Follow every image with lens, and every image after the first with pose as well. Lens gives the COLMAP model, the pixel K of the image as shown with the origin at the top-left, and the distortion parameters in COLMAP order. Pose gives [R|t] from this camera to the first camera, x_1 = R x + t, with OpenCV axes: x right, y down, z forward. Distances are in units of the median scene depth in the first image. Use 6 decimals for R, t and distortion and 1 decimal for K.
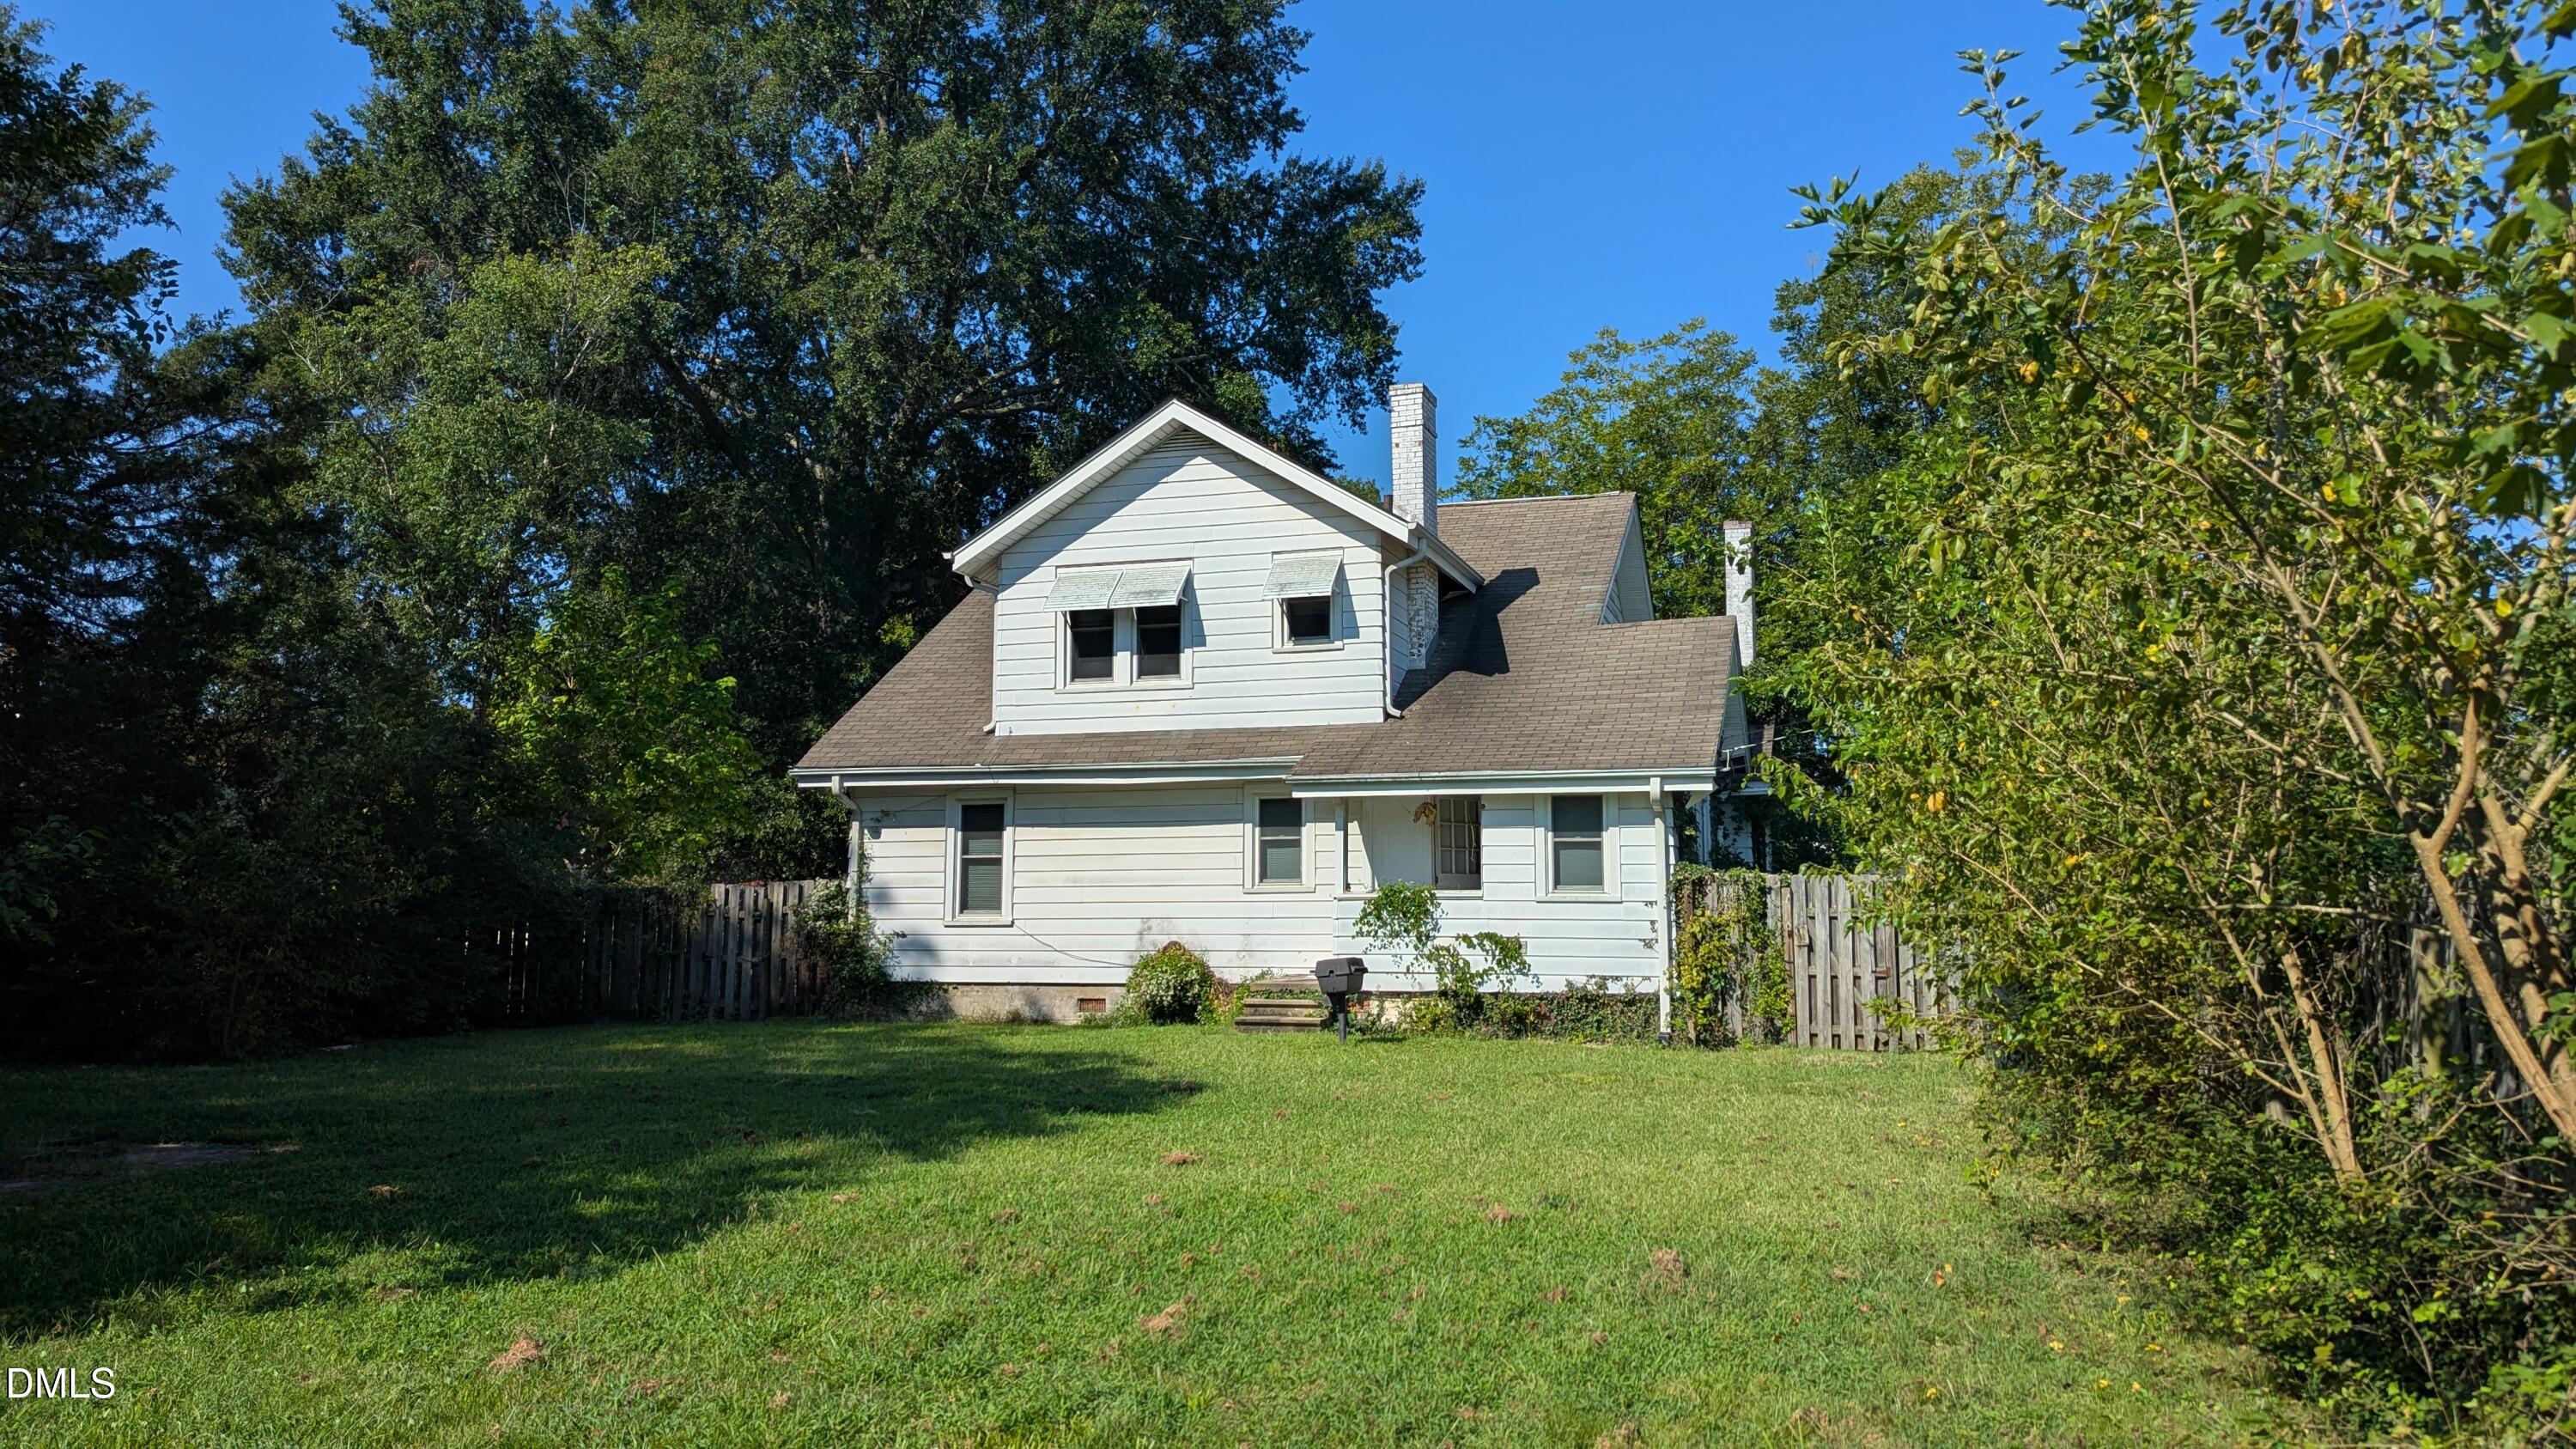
lens RADIAL K [[1824.6, 0, 1272.9], [0, 1824.6, 716.3], [0, 0, 1]] dist [0.033007, -0.015766]
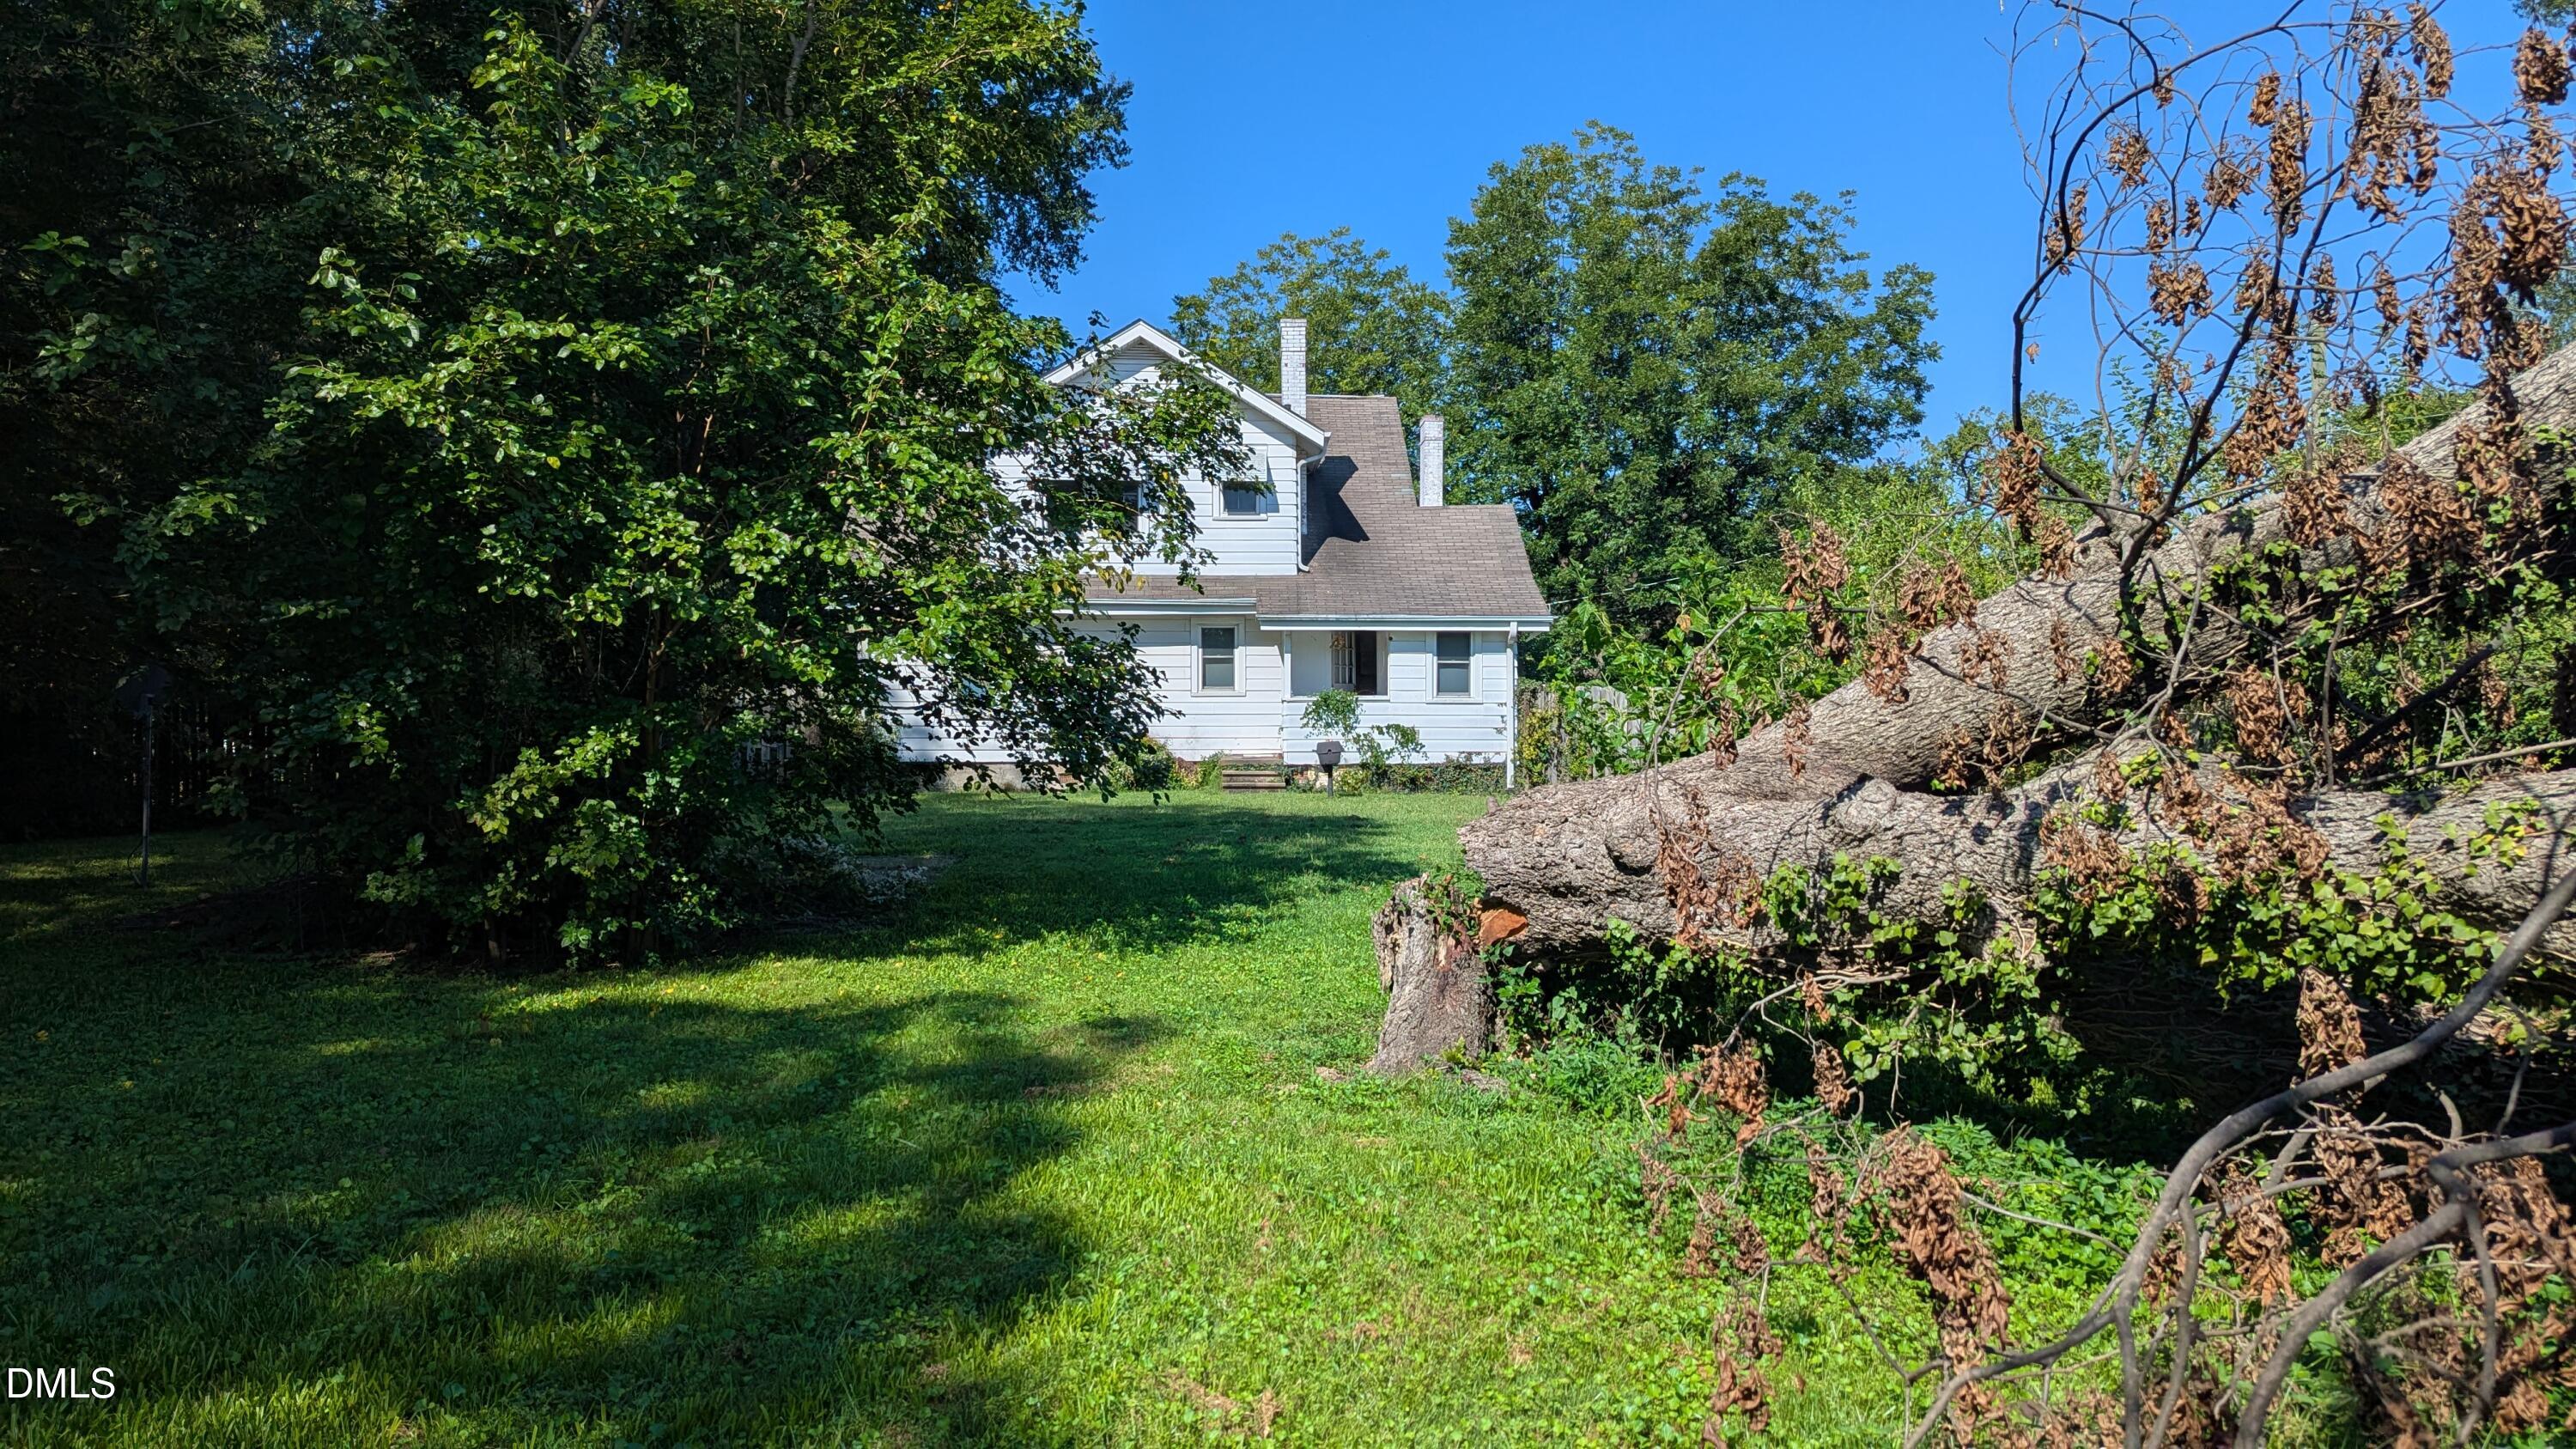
lens RADIAL K [[1824.6, 0, 1284.7], [0, 1824.6, 747.0], [0, 0, 1]] dist [0.033007, -0.015766]
pose [[0.934117, -0.008743, 0.356859, -0.440450], [-0.038450, 0.991419, 0.124937, -0.039564], [-0.354889, -0.130427, 0.925766, -0.302187]]
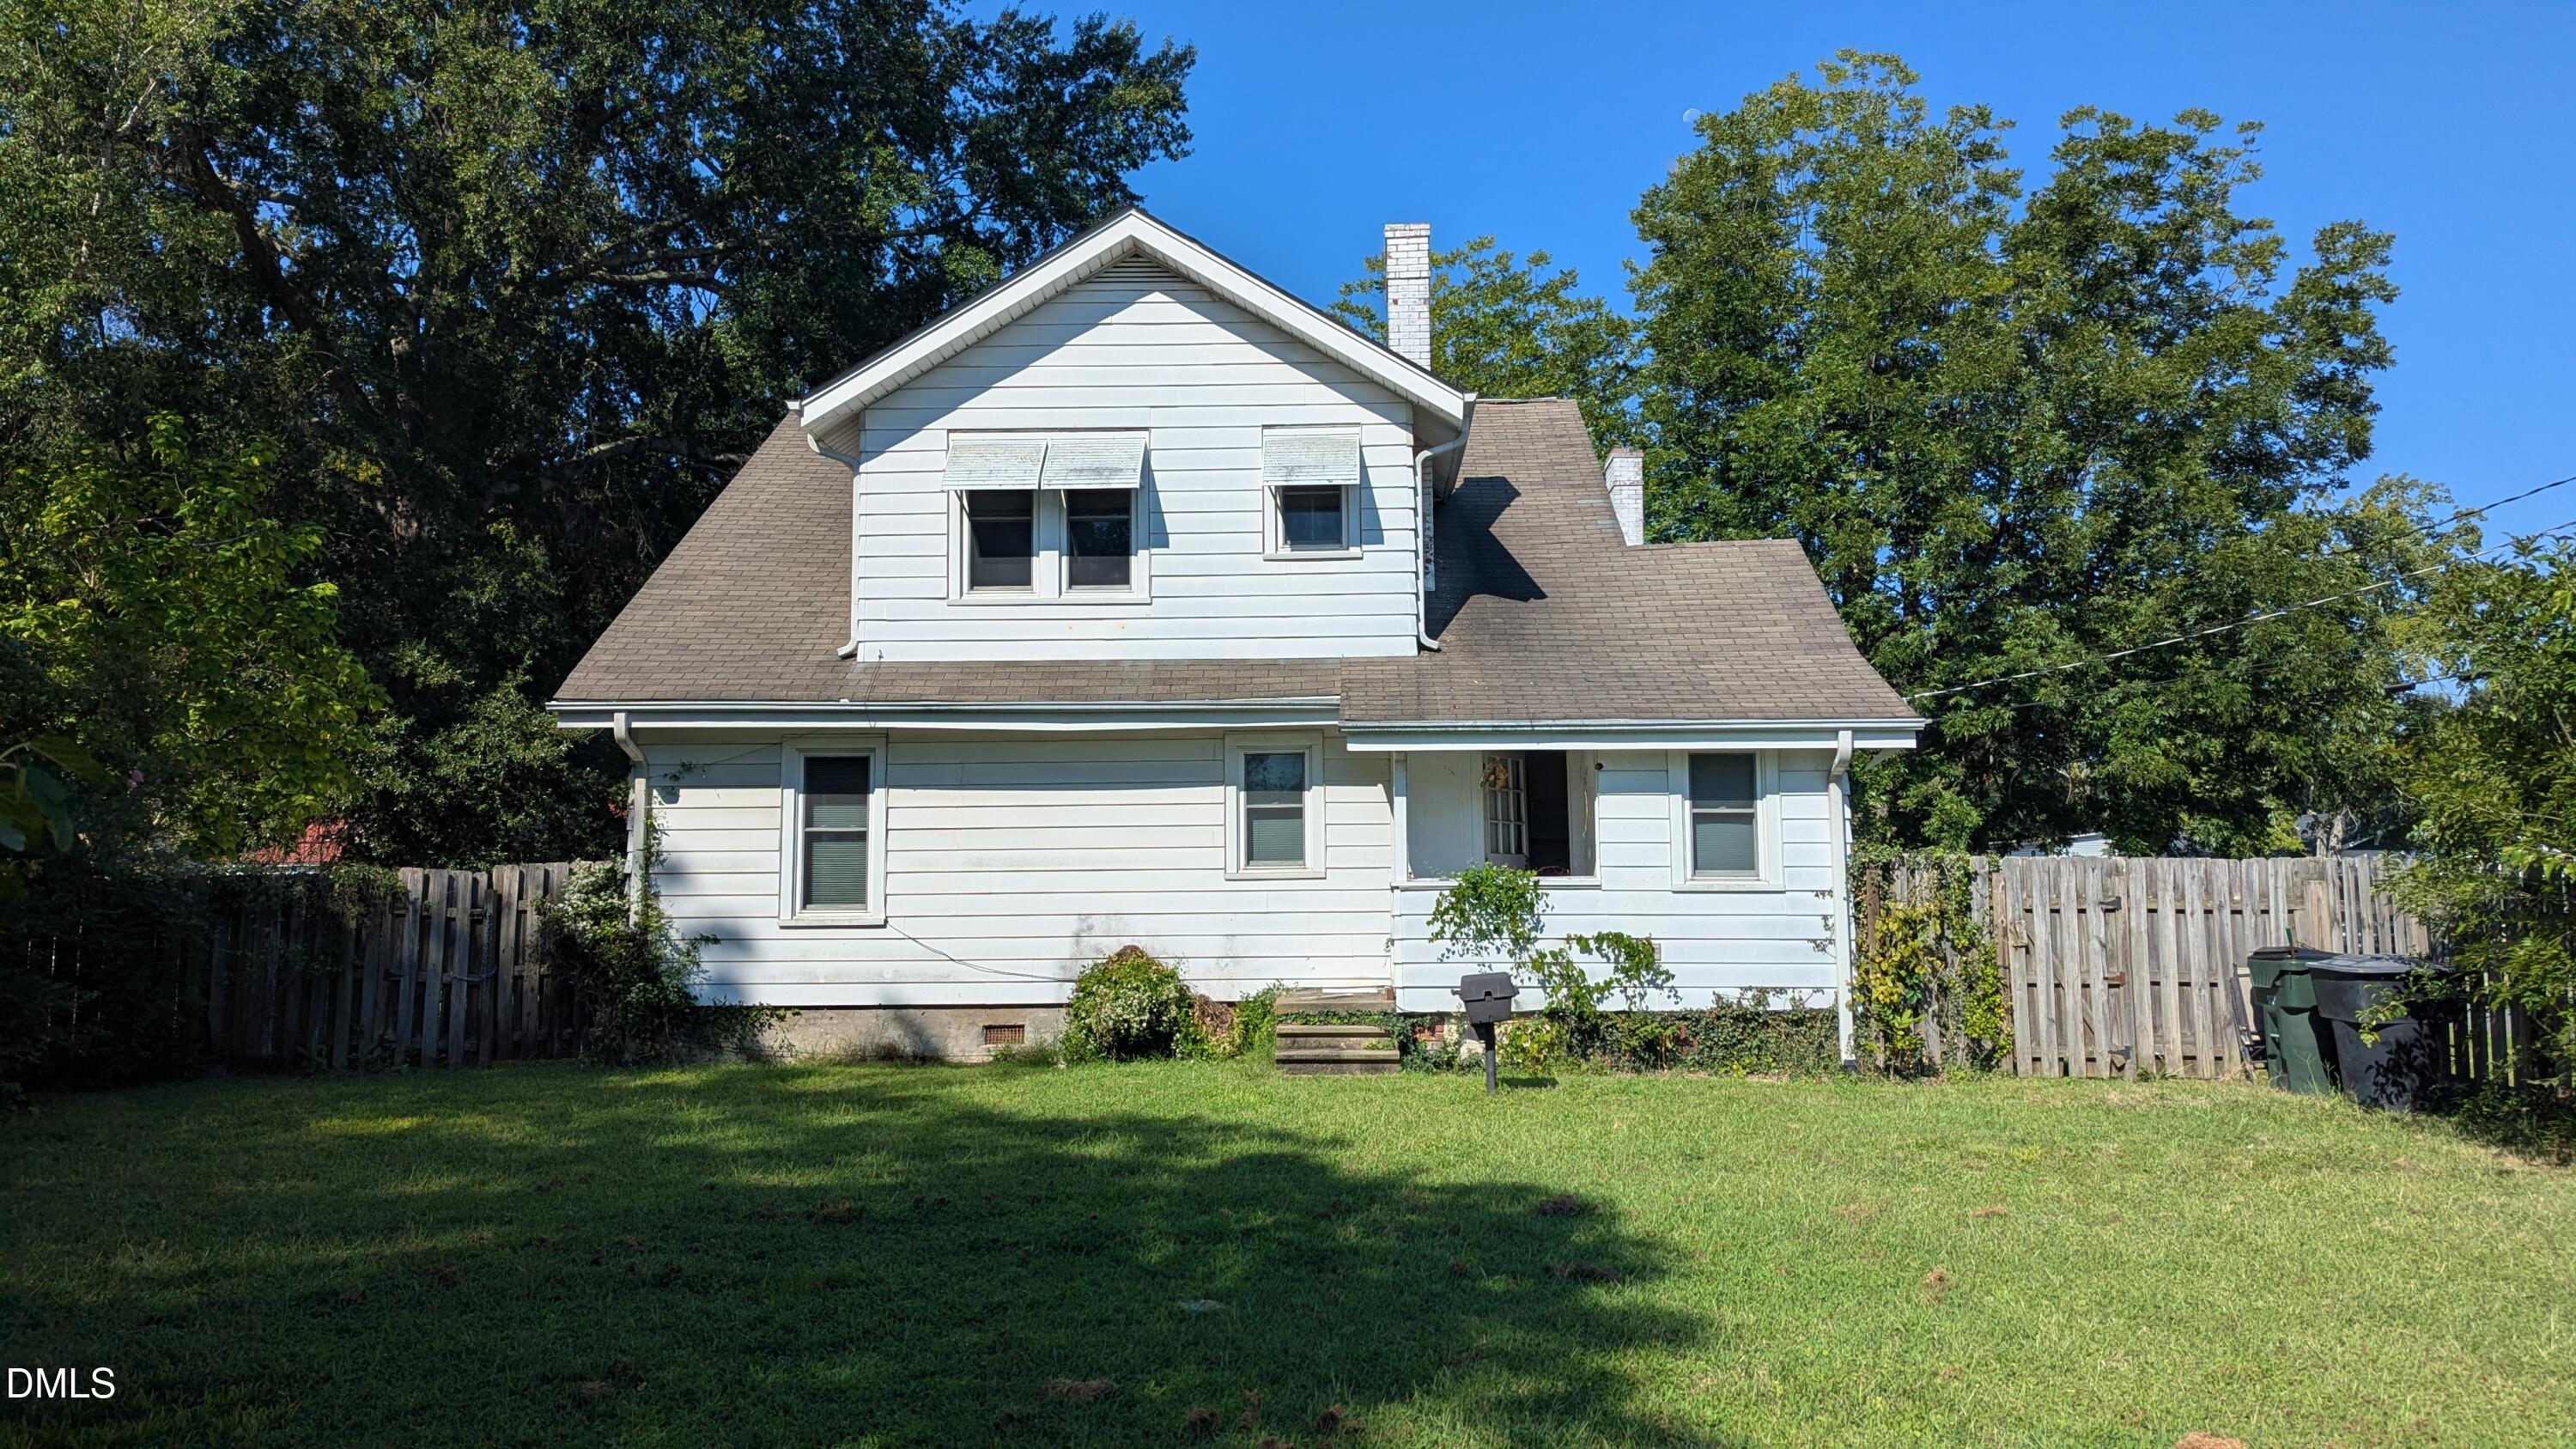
lens RADIAL K [[1824.6, 0, 1271.7], [0, 1824.6, 705.5], [0, 0, 1]] dist [0.033007, -0.015766]
pose [[0.960455, 0.021754, 0.277586, -0.205626], [-0.024578, 0.999675, 0.006698, 0.020386], [-0.277350, -0.013256, 0.960678, 0.279758]]
